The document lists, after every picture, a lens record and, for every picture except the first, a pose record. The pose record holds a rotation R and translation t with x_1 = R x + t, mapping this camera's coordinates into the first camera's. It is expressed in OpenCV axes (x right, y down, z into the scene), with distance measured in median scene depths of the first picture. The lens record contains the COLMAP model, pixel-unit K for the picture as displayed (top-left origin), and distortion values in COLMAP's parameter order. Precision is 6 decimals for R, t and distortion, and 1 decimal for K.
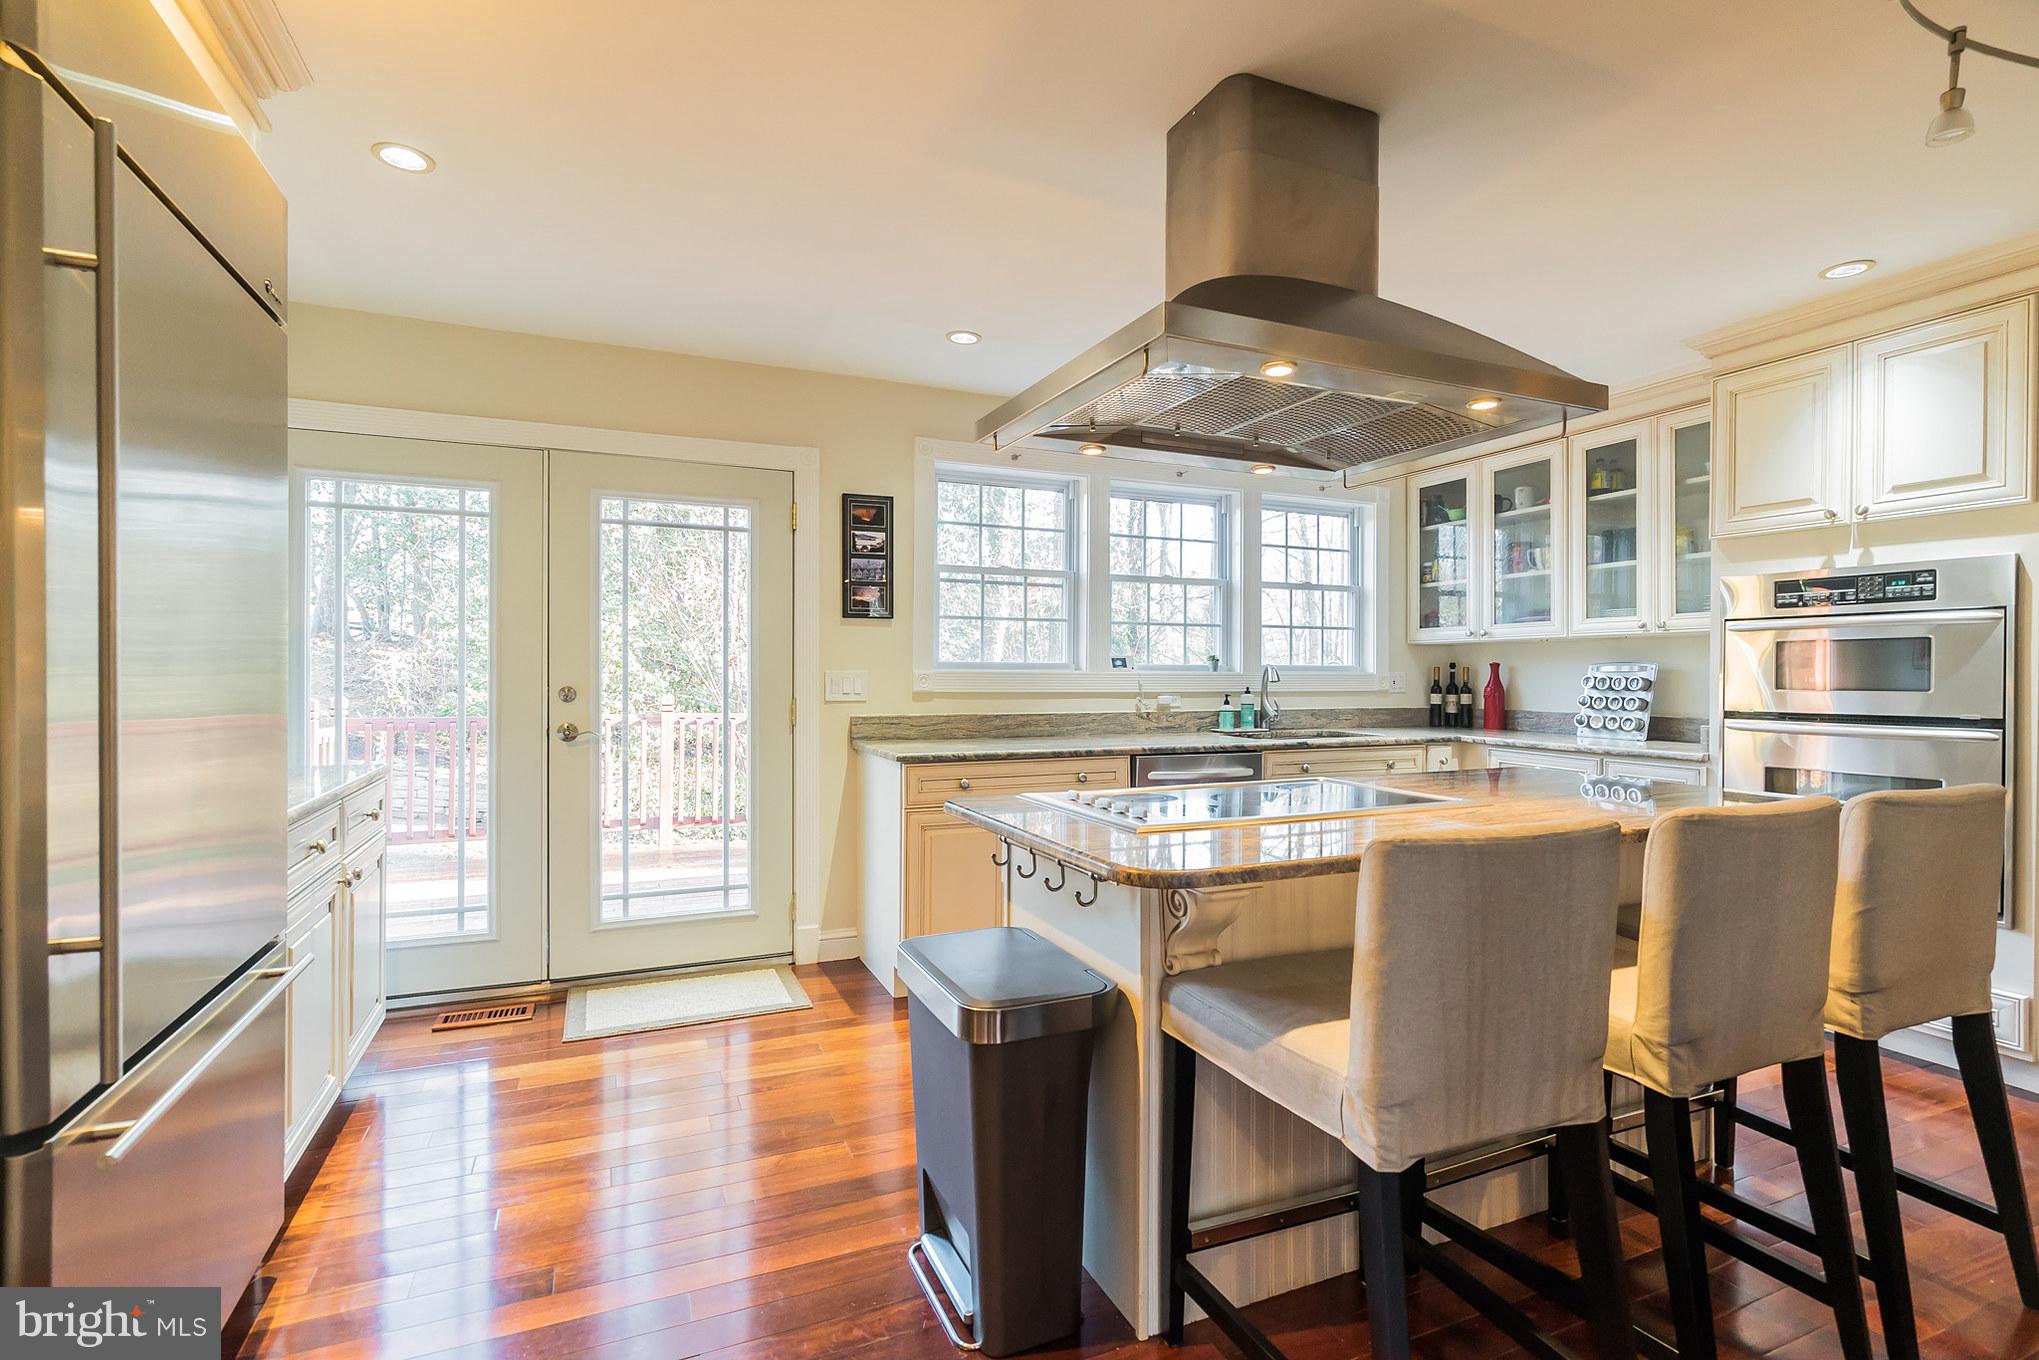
lens RADIAL K [[943.0, 0, 1005.8], [0, 943.0, 676.0], [0, 0, 1]] dist [-0.002129, -0.000077]
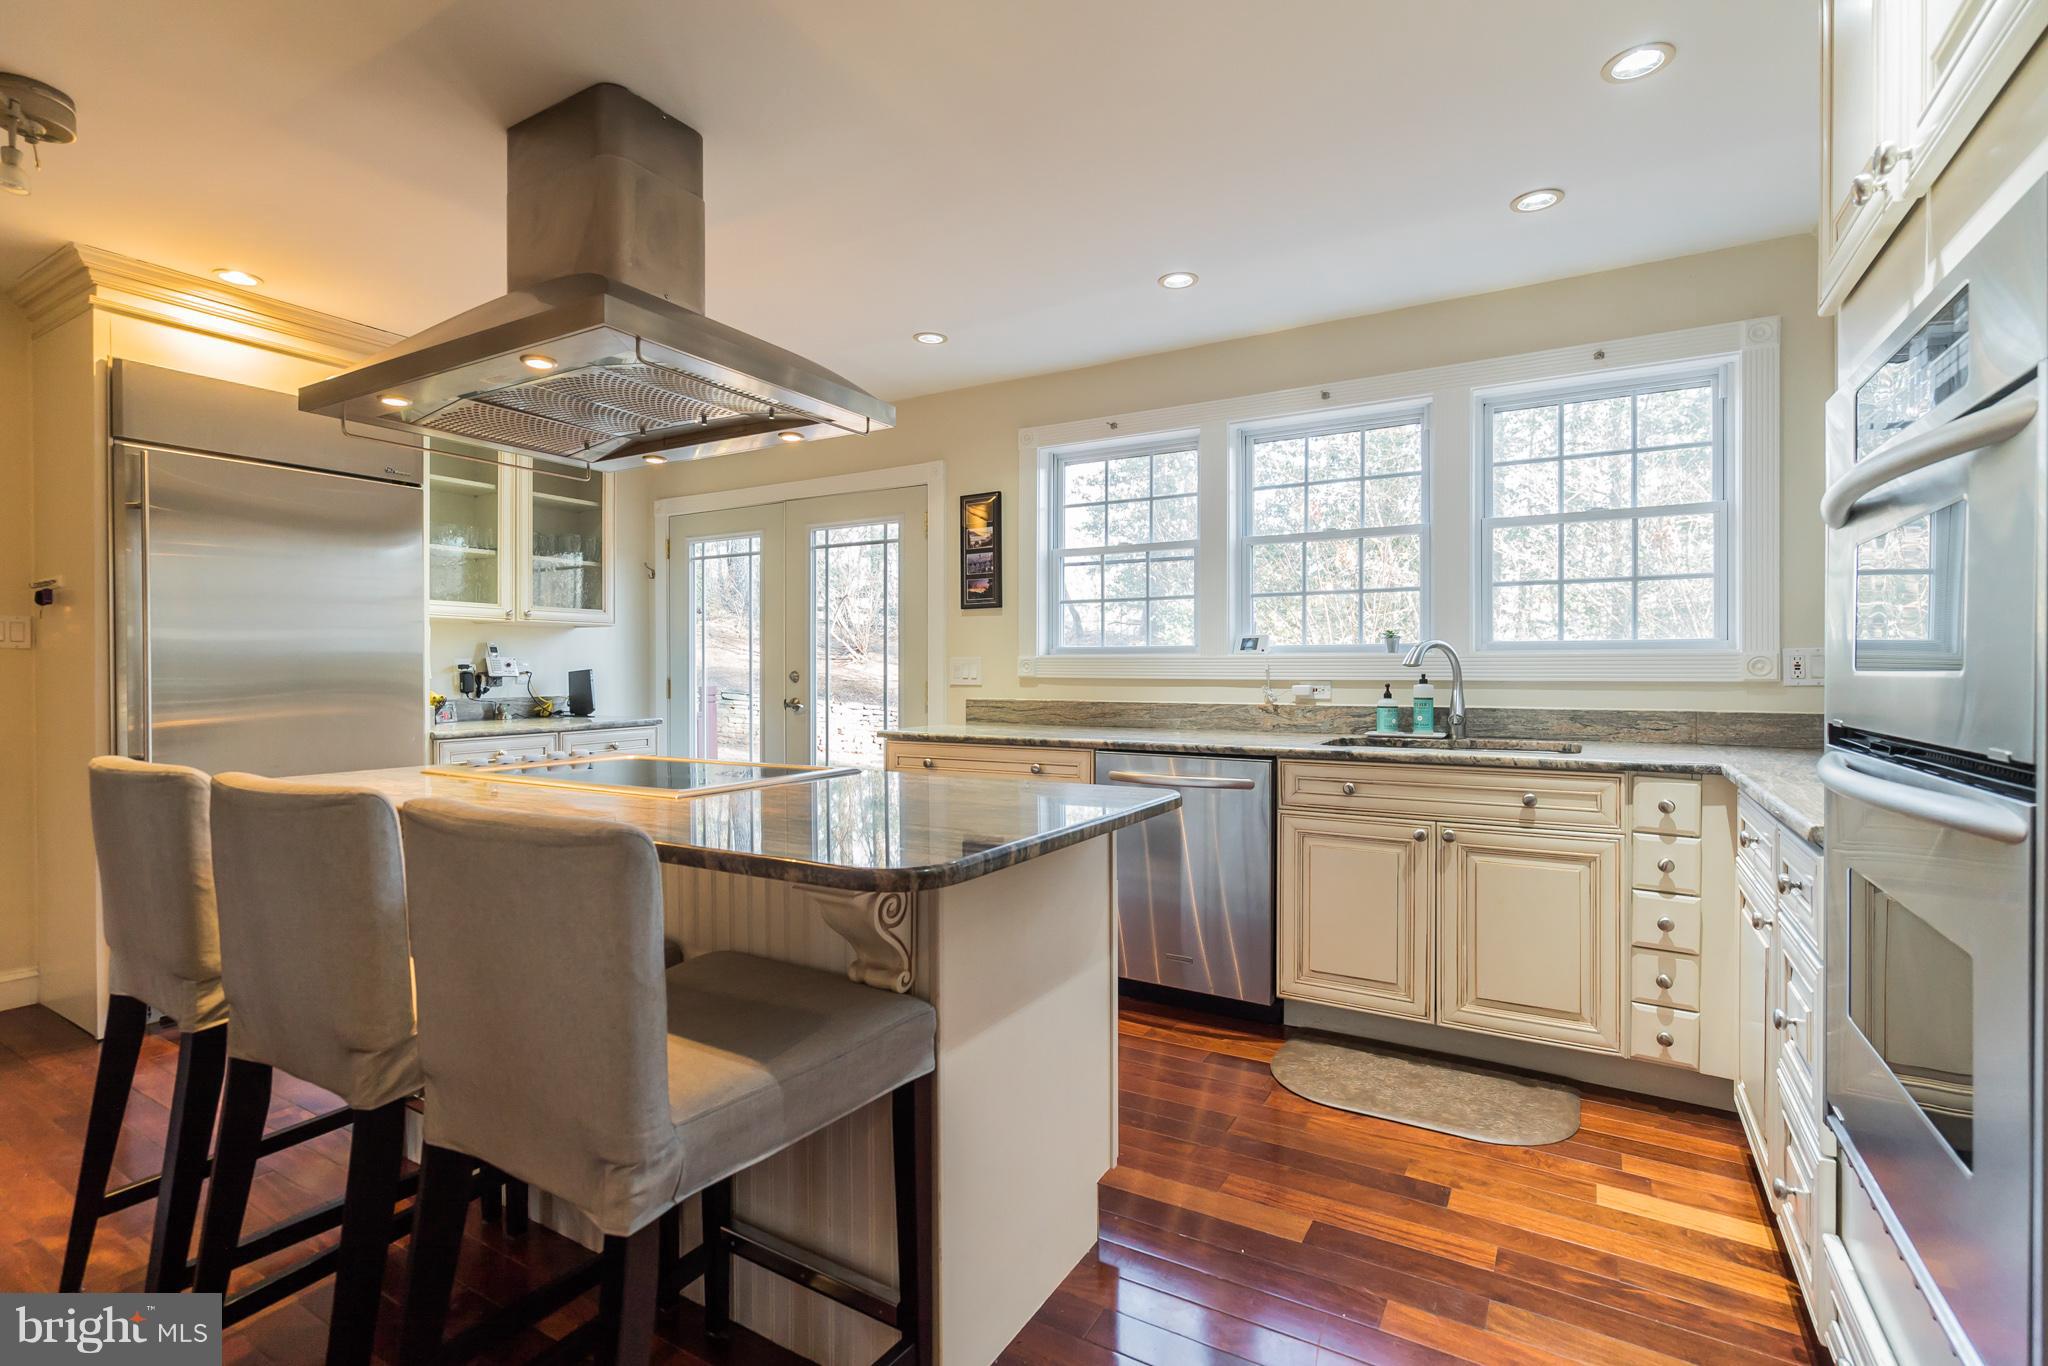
lens RADIAL K [[947.2, 0, 1014.9], [0, 947.2, 681.9], [0, 0, 1]] dist [-0.002129, -0.000077]
pose [[0.590989, 0.010285, -0.806614, 0.716093], [0.003226, 0.999881, 0.015113, 0.006362], [0.806673, -0.011534, 0.590885, 0.371030]]
